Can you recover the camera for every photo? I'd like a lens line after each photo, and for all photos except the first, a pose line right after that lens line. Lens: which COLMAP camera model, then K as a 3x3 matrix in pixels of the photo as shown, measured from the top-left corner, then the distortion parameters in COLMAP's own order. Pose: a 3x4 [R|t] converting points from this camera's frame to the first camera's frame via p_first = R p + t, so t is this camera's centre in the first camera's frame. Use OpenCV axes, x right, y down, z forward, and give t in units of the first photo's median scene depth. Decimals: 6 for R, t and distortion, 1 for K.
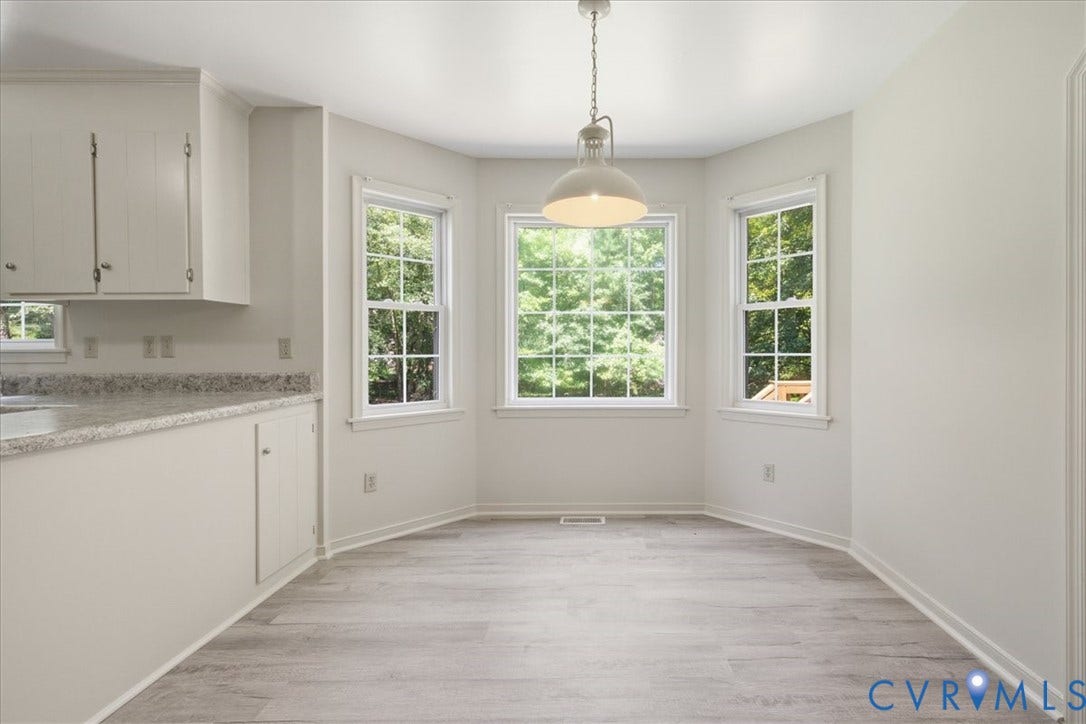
lens RADIAL K [[485.1, 0, 592.7], [0, 485.1, 352.6], [0, 0, 1]] dist [0.005434, -0.000432]
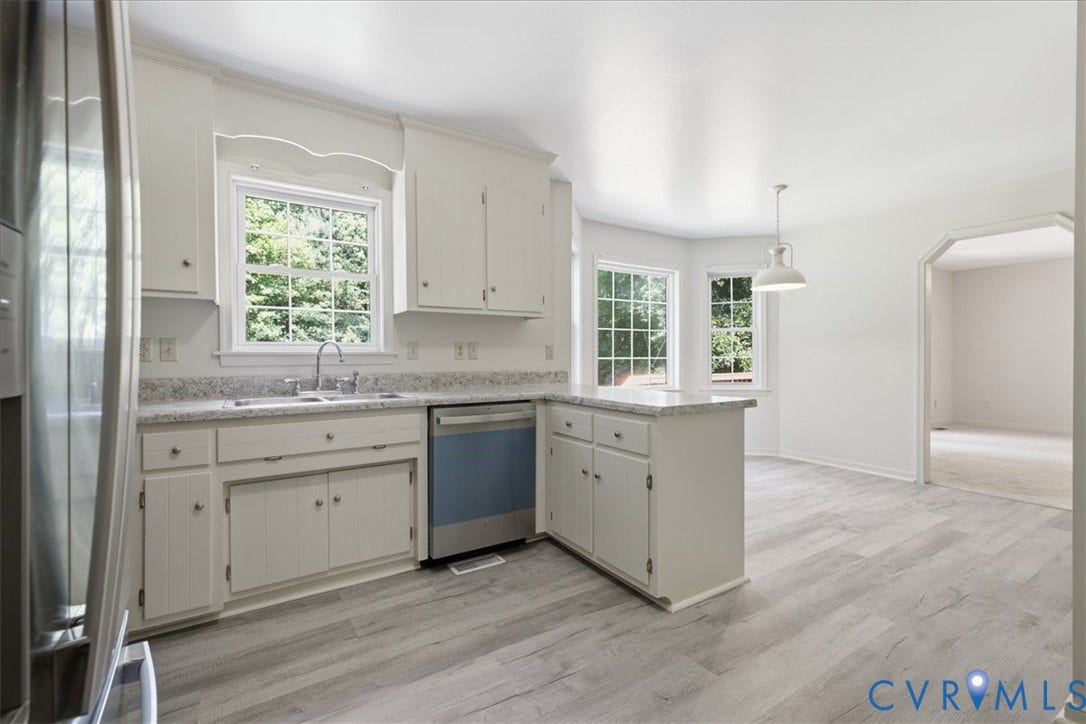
lens RADIAL K [[462.2, 0, 536.9], [0, 462.2, 360.0], [0, 0, 1]] dist [0.001063, -0.001210]
pose [[0.854652, -0.003700, 0.519188, -1.272526], [0.000415, 0.999979, 0.006444, 0.004090], [-0.519201, -0.005292, 0.854636, -0.100301]]
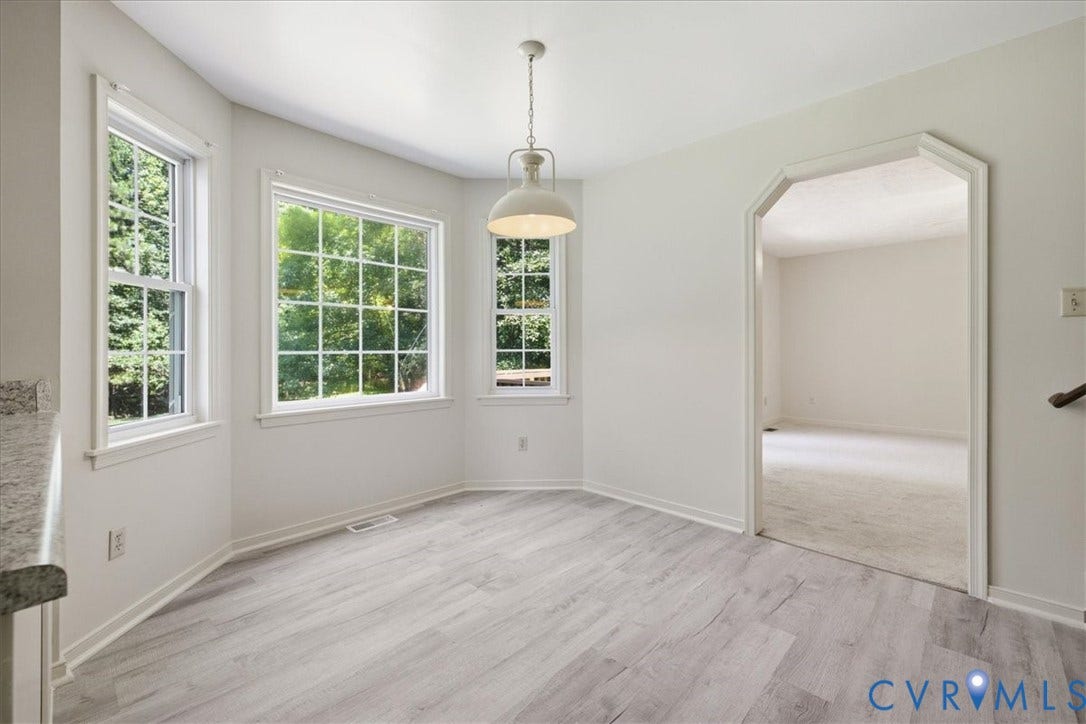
lens RADIAL K [[462.2, 0, 535.9], [0, 462.2, 347.8], [0, 0, 1]] dist [0.001063, -0.001210]
pose [[0.696999, 0.002633, 0.717067, -0.523101], [-0.000054, 0.999993, -0.003619, 0.001999], [-0.717072, 0.002484, 0.696995, 0.151190]]
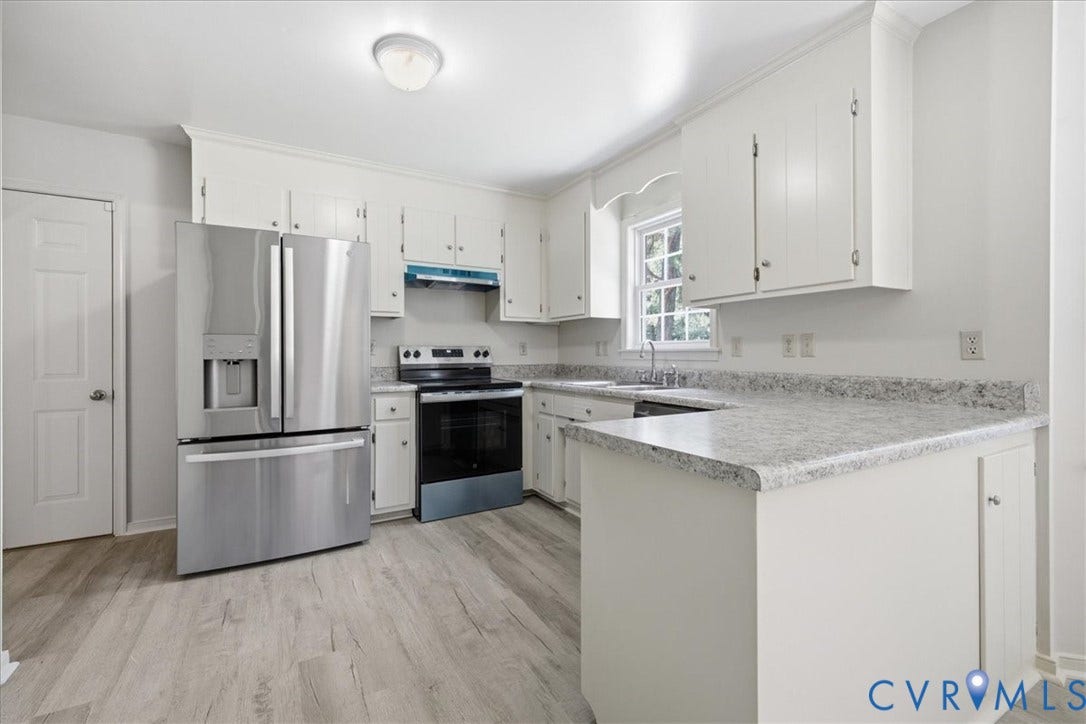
lens RADIAL K [[462.2, 0, 540.3], [0, 462.2, 352.9], [0, 0, 1]] dist [0.001063, -0.001210]
pose [[0.488267, 0.002427, -0.872691, -0.333583], [-0.003312, 0.999994, 0.000928, 0.003086], [0.872688, 0.002438, 0.488272, 0.121214]]
